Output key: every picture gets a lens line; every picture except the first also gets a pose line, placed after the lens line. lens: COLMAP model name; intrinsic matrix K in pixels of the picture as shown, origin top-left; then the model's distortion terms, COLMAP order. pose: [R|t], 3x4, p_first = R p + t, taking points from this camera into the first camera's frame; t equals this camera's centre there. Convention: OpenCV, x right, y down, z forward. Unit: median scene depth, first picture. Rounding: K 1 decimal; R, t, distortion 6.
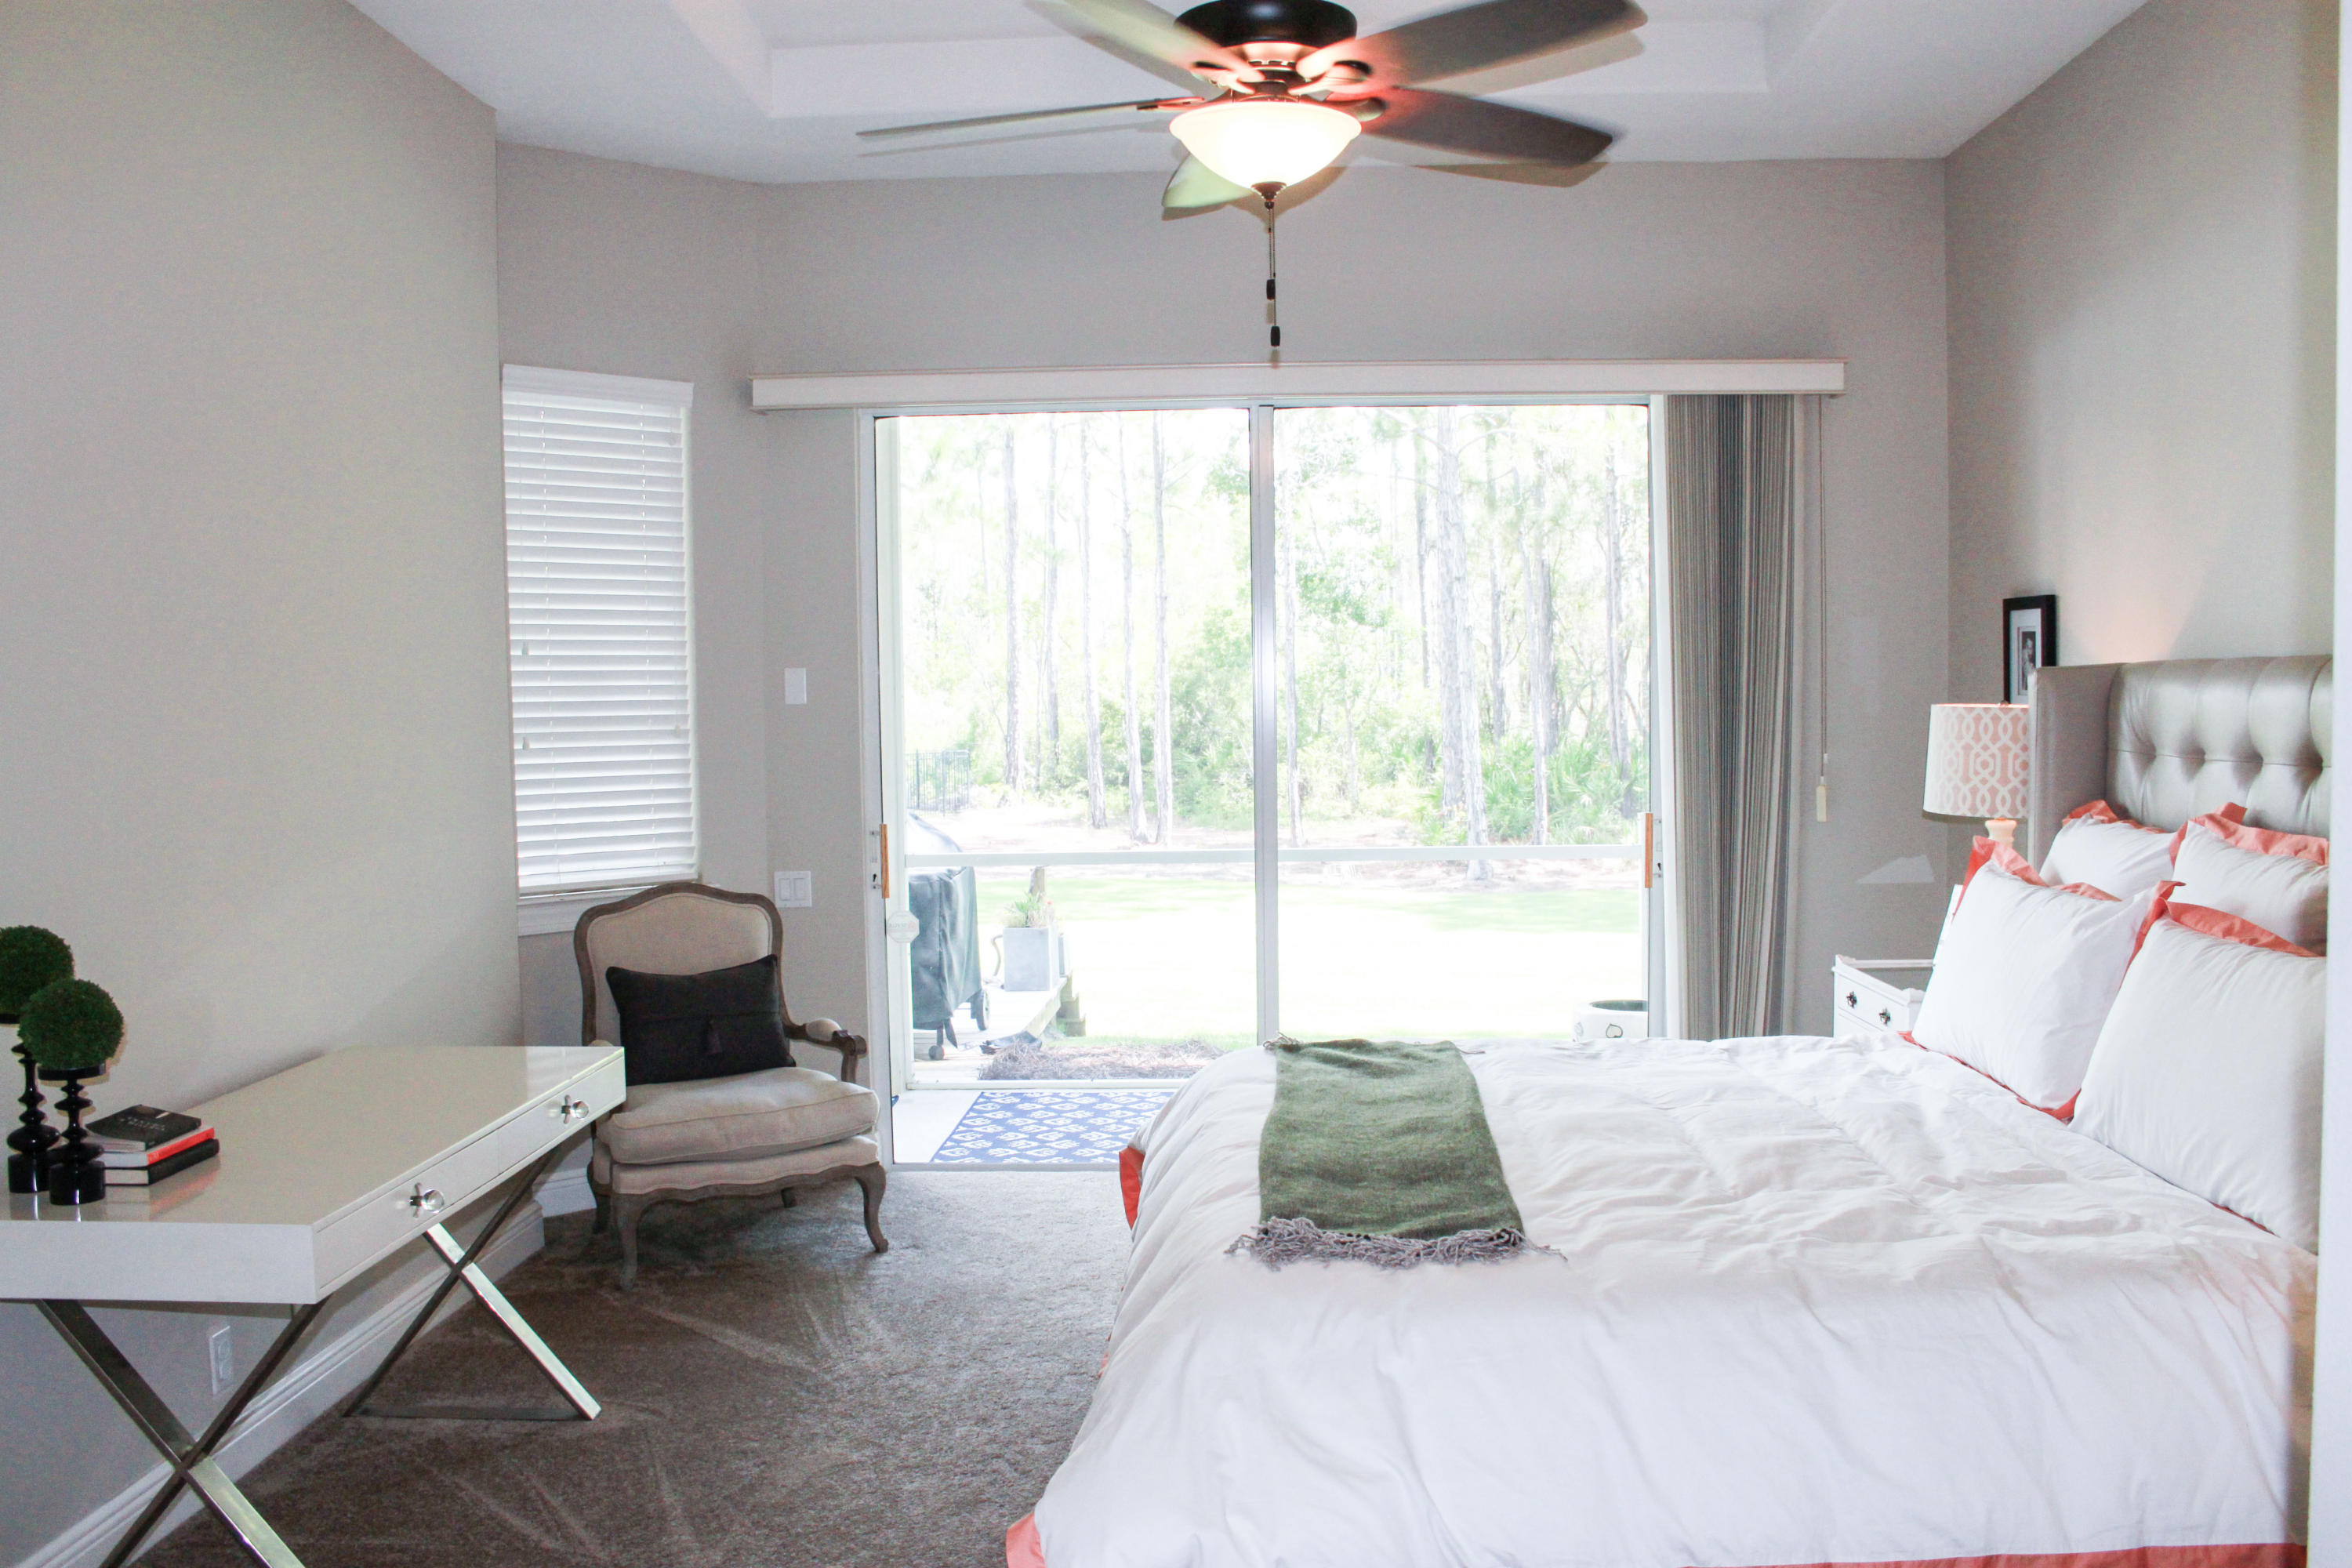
lens RADIAL K [[1939.7, 0, 1192.8], [0, 1939.7, 796.4], [0, 0, 1]] dist [-0.162063, 0.126074]
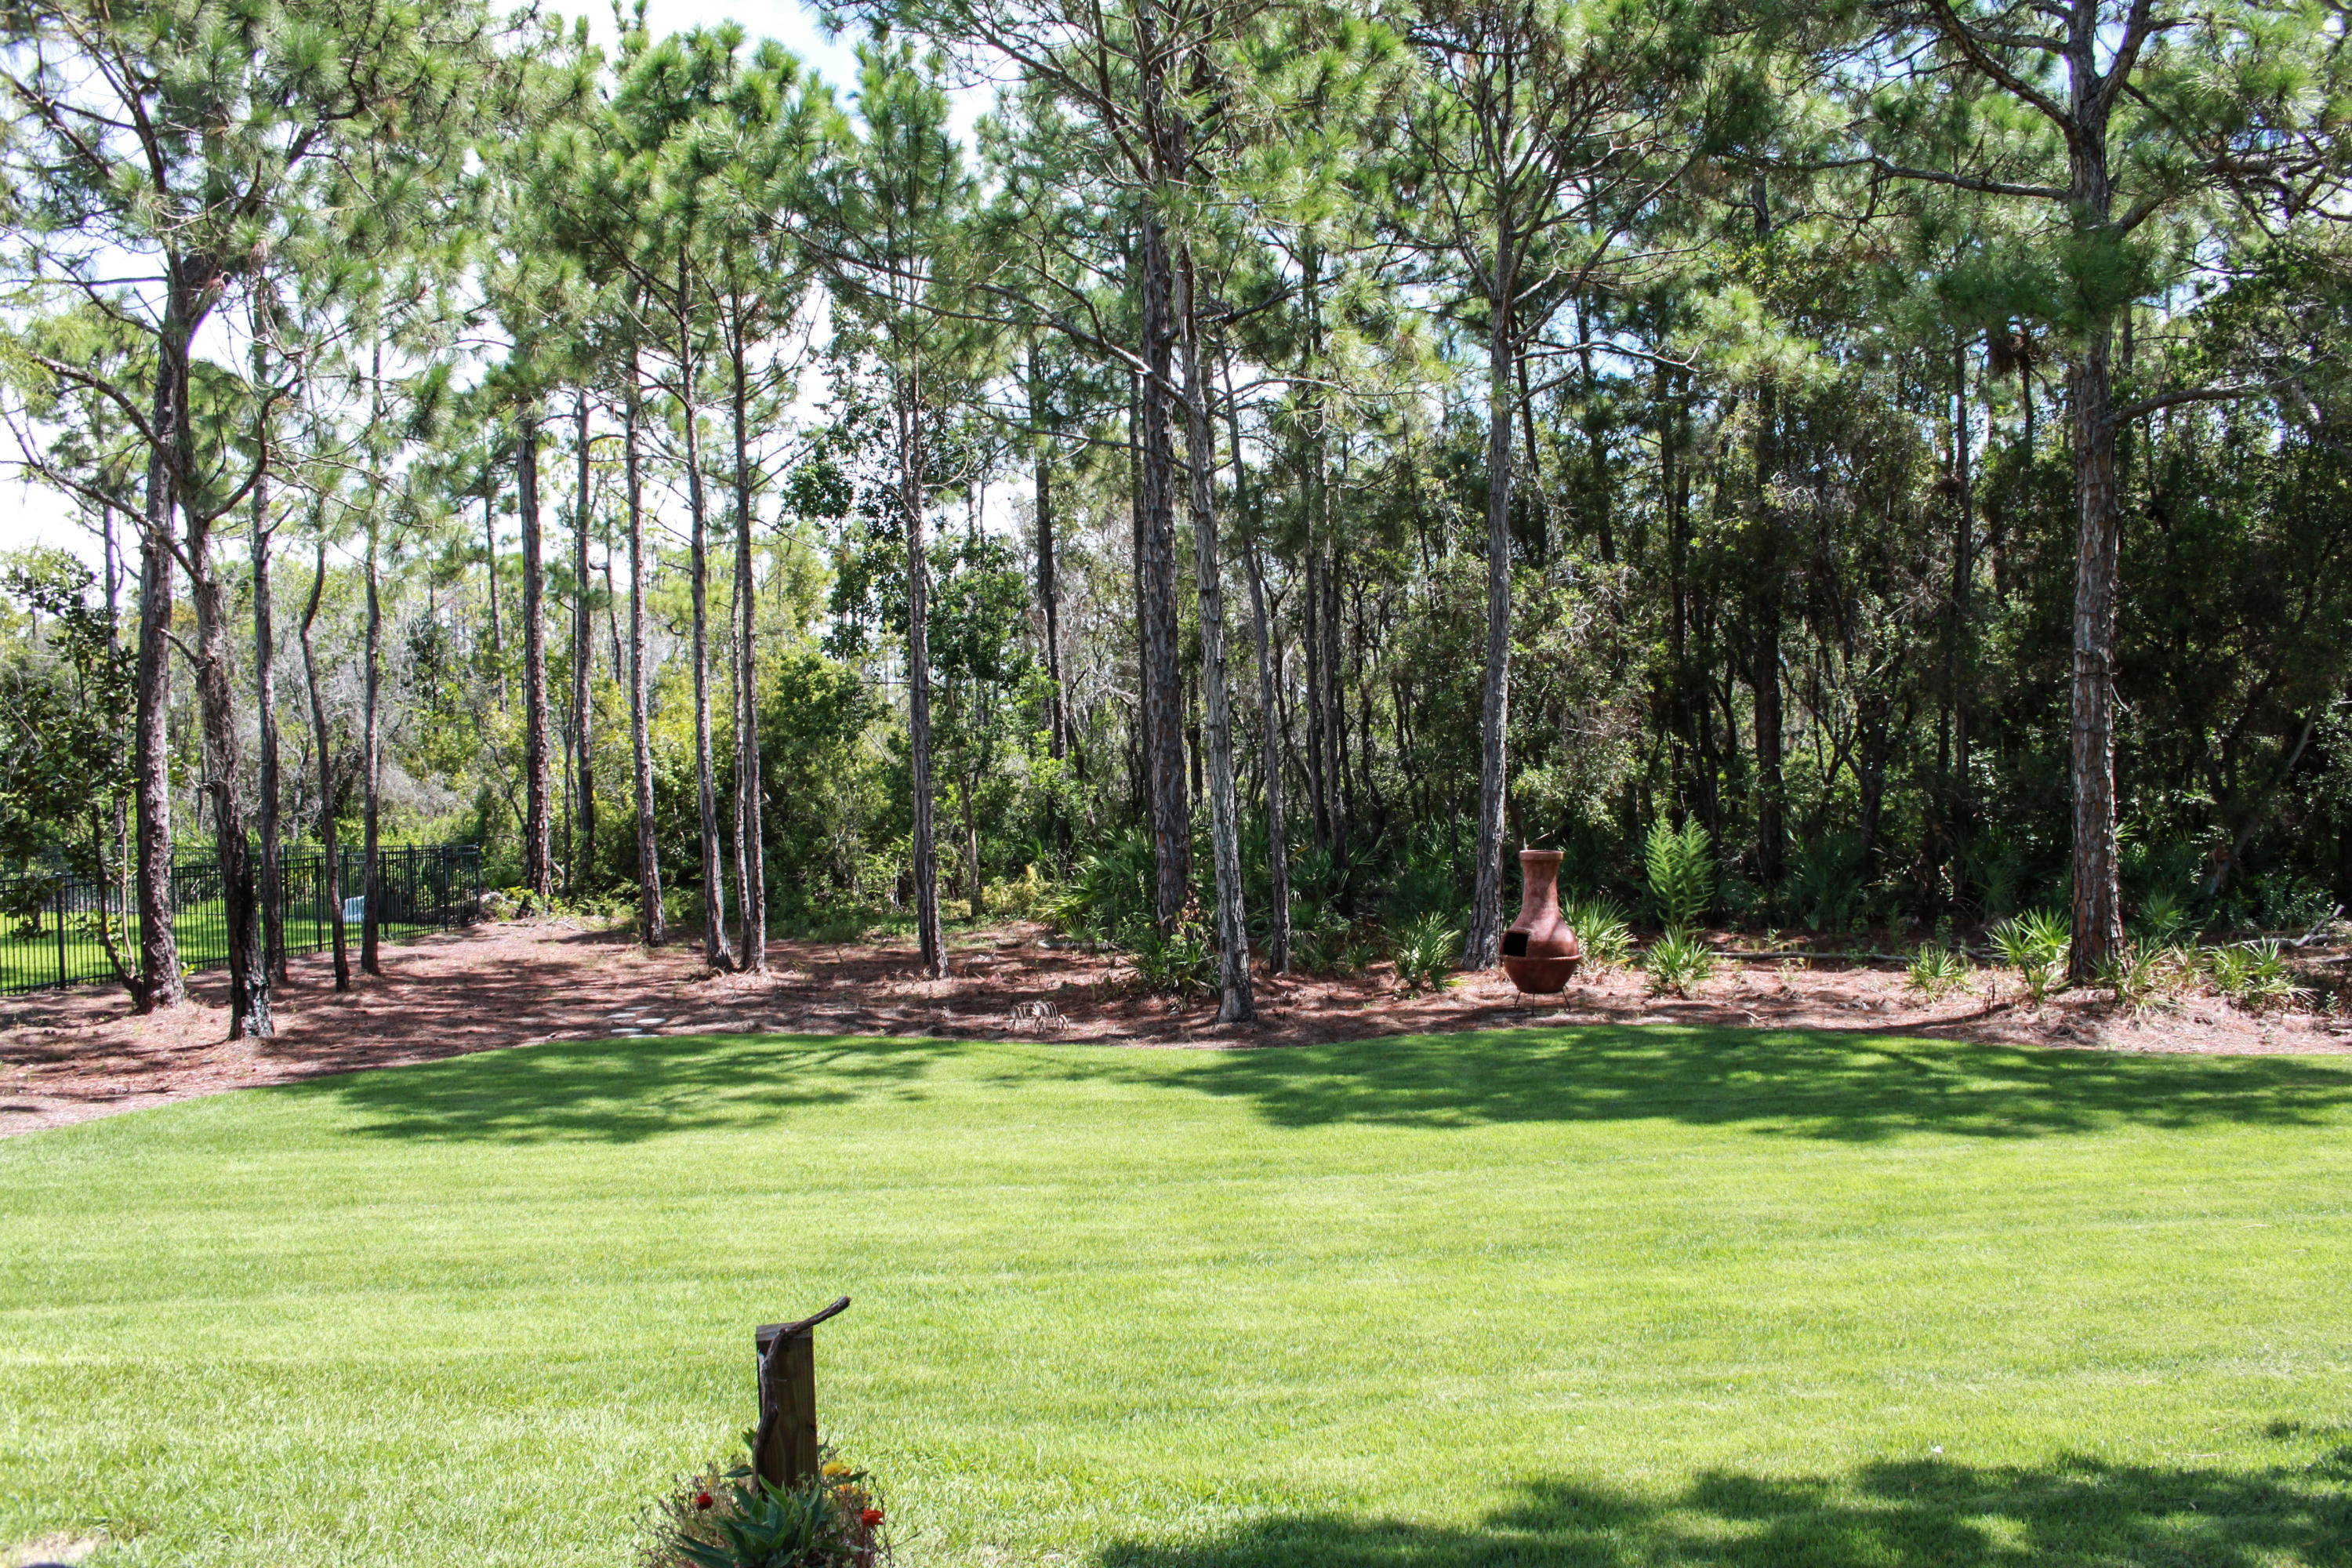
lens RADIAL K [[1939.7, 0, 1192.8], [0, 1939.7, 796.4], [0, 0, 1]] dist [-0.162063, 0.126074]
pose [[0.969478, -0.017240, 0.244570, -0.022320], [0.026762, 0.999005, -0.035667, -0.008391], [-0.243712, 0.041124, 0.968975, 0.176940]]
